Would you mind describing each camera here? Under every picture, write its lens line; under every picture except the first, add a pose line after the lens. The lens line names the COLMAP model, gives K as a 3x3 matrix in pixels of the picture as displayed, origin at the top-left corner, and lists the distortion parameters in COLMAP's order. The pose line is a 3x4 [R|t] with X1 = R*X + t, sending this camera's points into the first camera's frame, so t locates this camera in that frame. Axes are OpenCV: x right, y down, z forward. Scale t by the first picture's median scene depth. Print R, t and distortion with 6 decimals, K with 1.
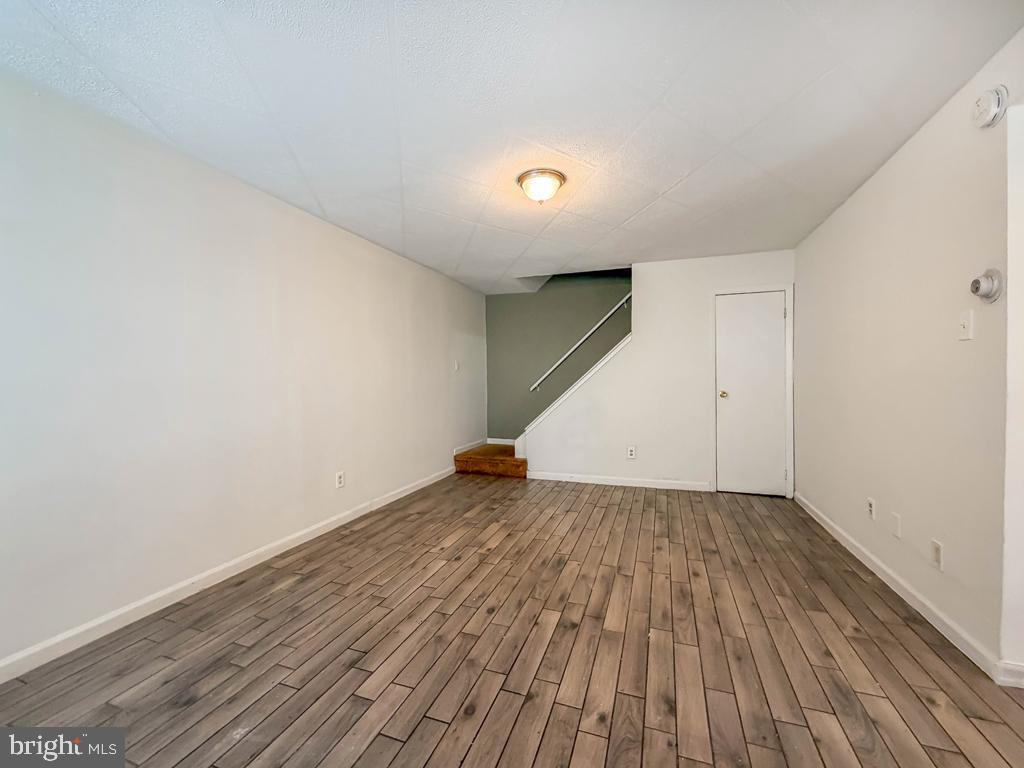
lens RADIAL K [[419.8, 0, 510.4], [0, 419.8, 386.4], [0, 0, 1]] dist [-0.001365, -0.000414]
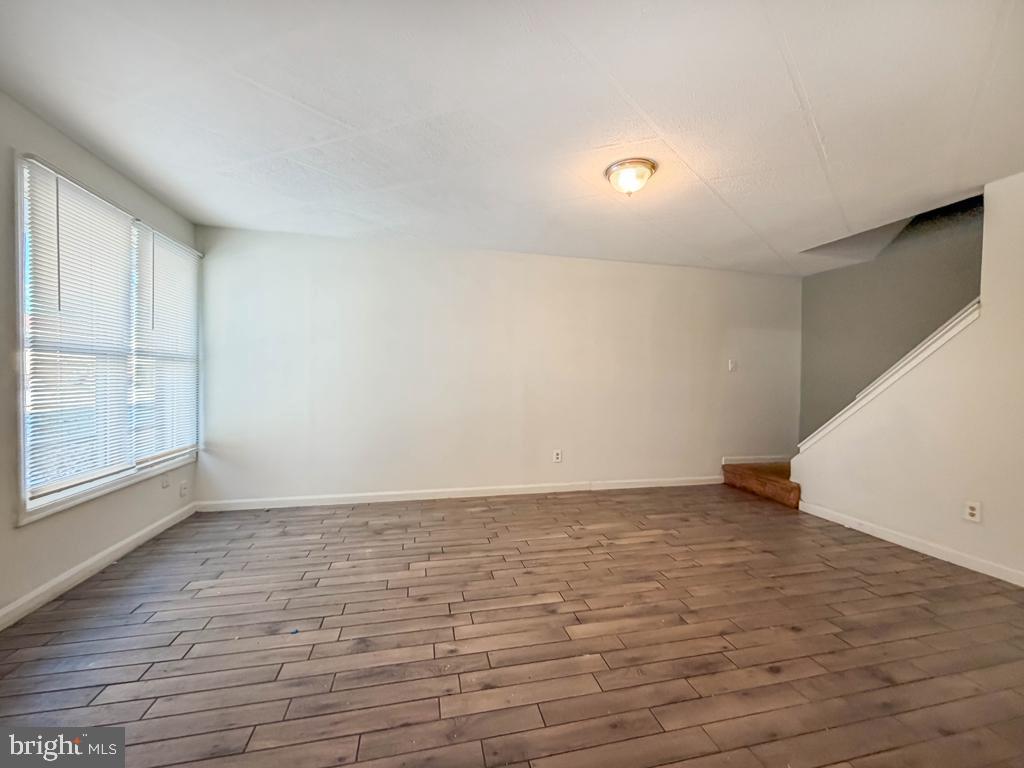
lens RADIAL K [[412.5, 0, 513.0], [0, 412.5, 386.7], [0, 0, 1]] dist [0.000015, 0.000001]
pose [[0.544173, 0.032111, -0.838358, 0.585457], [-0.034813, 0.999271, 0.015677, -0.001959], [0.838250, 0.020655, 0.544894, 0.215073]]
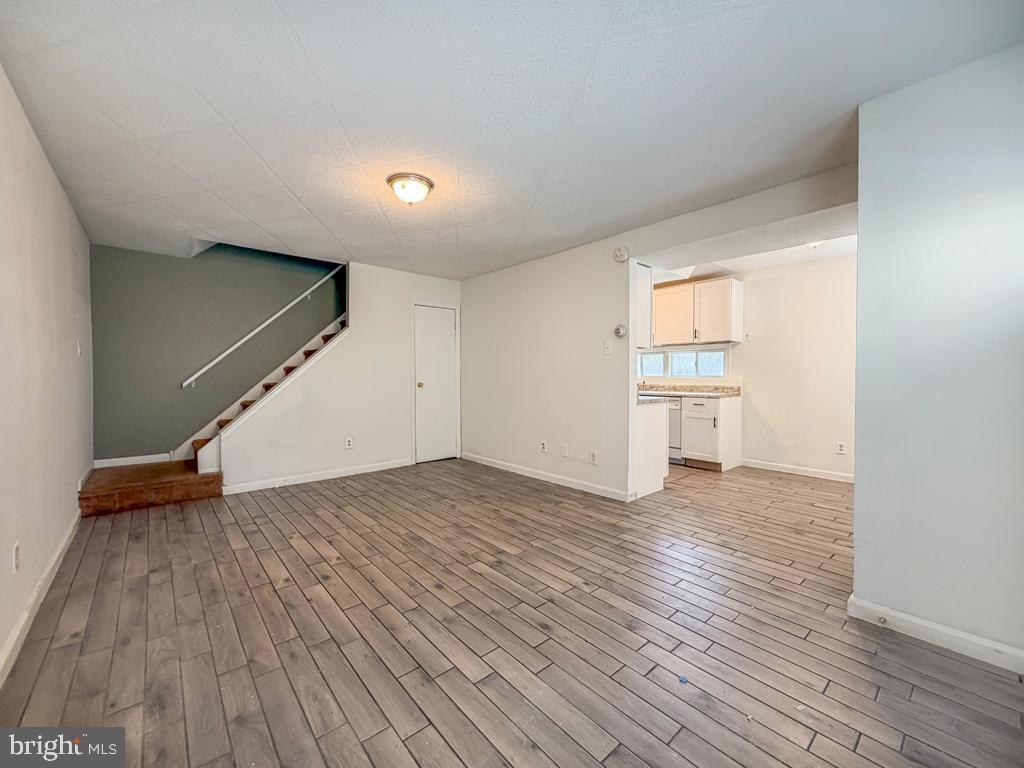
lens RADIAL K [[415.0, 0, 506.8], [0, 415.0, 382.1], [0, 0, 1]] dist [-0.001438, -0.000205]
pose [[0.491359, -0.011623, 0.870880, -0.580108], [0.011826, 0.999908, 0.006673, 0.006975], [-0.870877, 0.007020, 0.491451, 0.218792]]
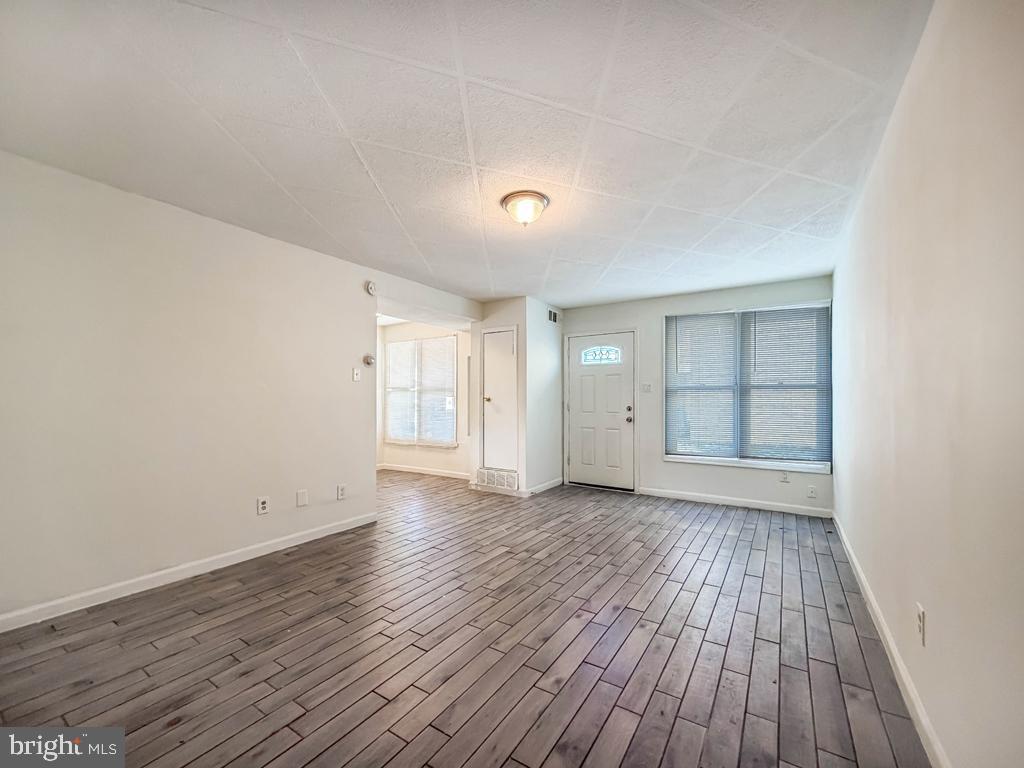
lens RADIAL K [[418.0, 0, 505.7], [0, 418.0, 401.7], [0, 0, 1]] dist [-0.000493, -0.000080]
pose [[-0.970868, 0.005522, 0.239551, -0.096517], [0.010554, 0.999750, 0.019726, -0.022636], [-0.239382, 0.021680, -0.970683, 1.594688]]
